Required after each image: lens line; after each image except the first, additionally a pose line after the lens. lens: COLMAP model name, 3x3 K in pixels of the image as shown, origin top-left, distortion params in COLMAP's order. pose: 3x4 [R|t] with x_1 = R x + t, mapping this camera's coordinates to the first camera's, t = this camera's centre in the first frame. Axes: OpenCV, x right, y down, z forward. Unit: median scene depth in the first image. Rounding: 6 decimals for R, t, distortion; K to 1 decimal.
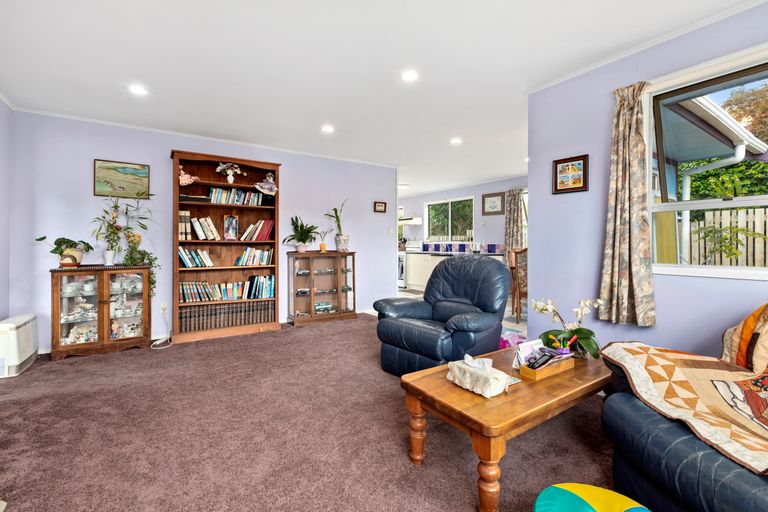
lens RADIAL K [[340.0, 0, 385.1], [0, 340.0, 247.6], [0, 0, 1]] dist [-0.000150, -0.002723]
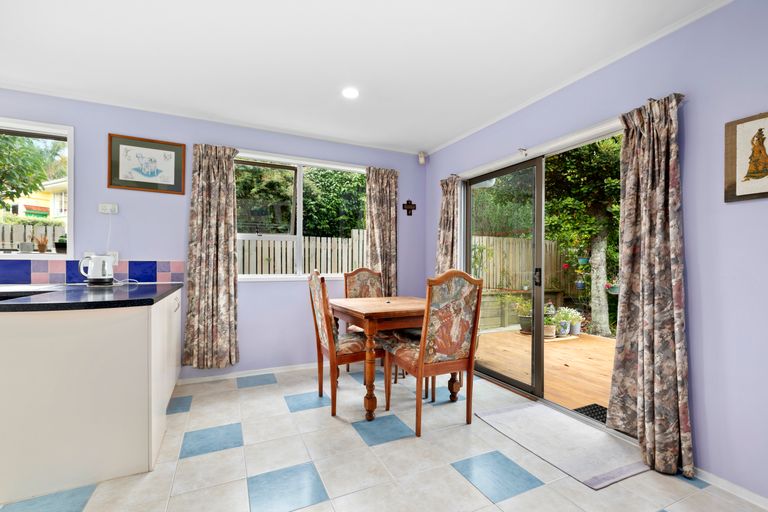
lens RADIAL K [[340.0, 0, 382.9], [0, 340.0, 259.0], [0, 0, 1]] dist [-0.000150, -0.002723]
pose [[0.173321, 0.003084, 0.984861, -0.041367], [-0.000220, 0.999995, -0.003092, -0.010680], [-0.984865, 0.000319, 0.173321, 0.625032]]
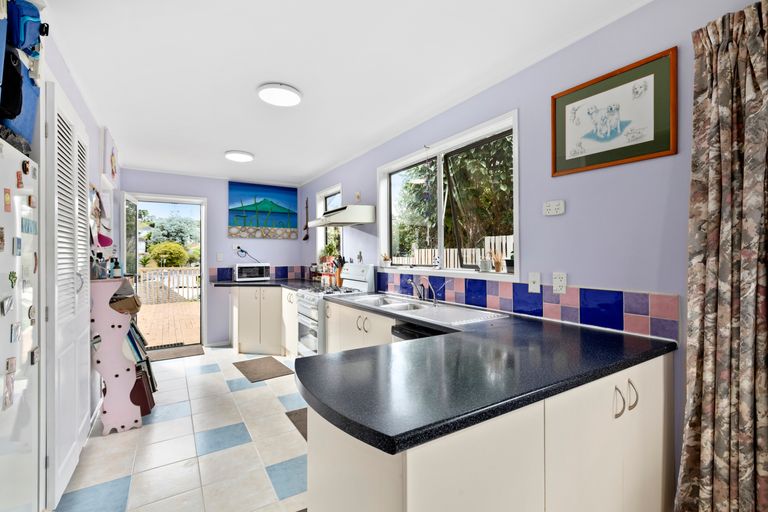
lens RADIAL K [[340.0, 0, 383.1], [0, 340.0, 252.2], [0, 0, 1]] dist [-0.000150, -0.002723]
pose [[0.998530, -0.006075, -0.053866, 0.170094], [0.005179, 0.999846, -0.016757, -0.031983], [0.053960, 0.016454, 0.998408, 0.735338]]
